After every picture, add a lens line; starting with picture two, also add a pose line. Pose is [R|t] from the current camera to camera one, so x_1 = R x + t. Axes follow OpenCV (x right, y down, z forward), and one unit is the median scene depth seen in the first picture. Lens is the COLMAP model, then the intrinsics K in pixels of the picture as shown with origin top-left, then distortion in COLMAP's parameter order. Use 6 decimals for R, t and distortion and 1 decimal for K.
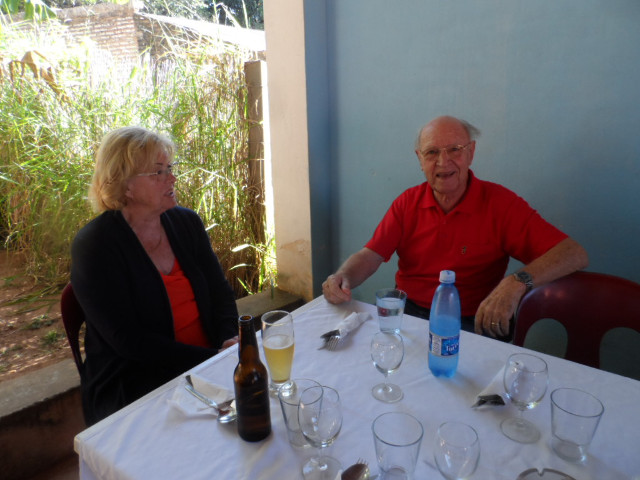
lens RADIAL K [[520.6, 0, 320.0], [0, 520.6, 240.0], [0, 0, 1]] dist [0.003829, -0.004329]
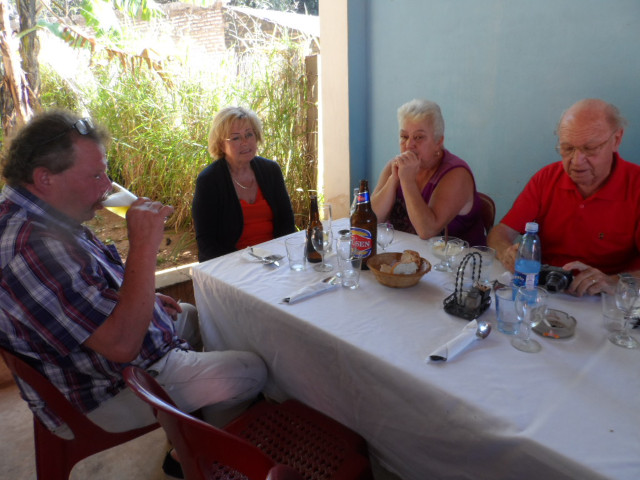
lens RADIAL K [[524.0, 0, 320.0], [0, 524.0, 240.0], [0, 0, 1]] dist [-0.001473, 0.066548]
pose [[0.989024, 0.040703, -0.142040, 0.090040], [-0.037039, 0.998912, 0.028346, 0.071719], [0.143039, -0.022774, 0.989455, -0.277317]]
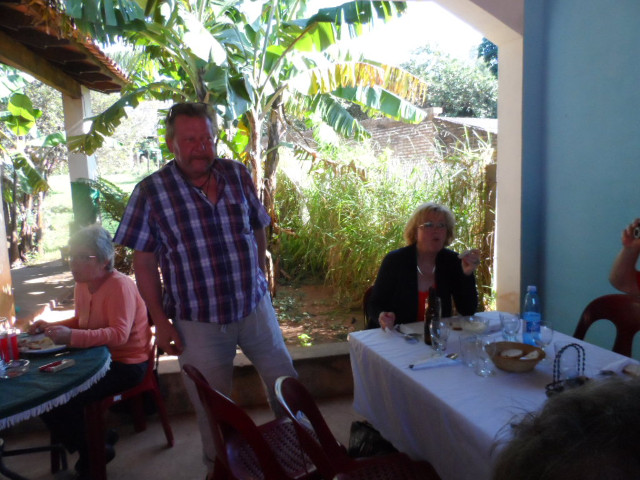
lens RADIAL K [[520.6, 0, 320.0], [0, 520.6, 240.0], [0, 0, 1]] dist [0.003829, -0.004329]
pose [[0.852076, 0.058577, -0.520130, 0.212882], [-0.137535, 0.983856, -0.114508, 0.083319], [0.505025, 0.169106, 0.846376, -0.385689]]
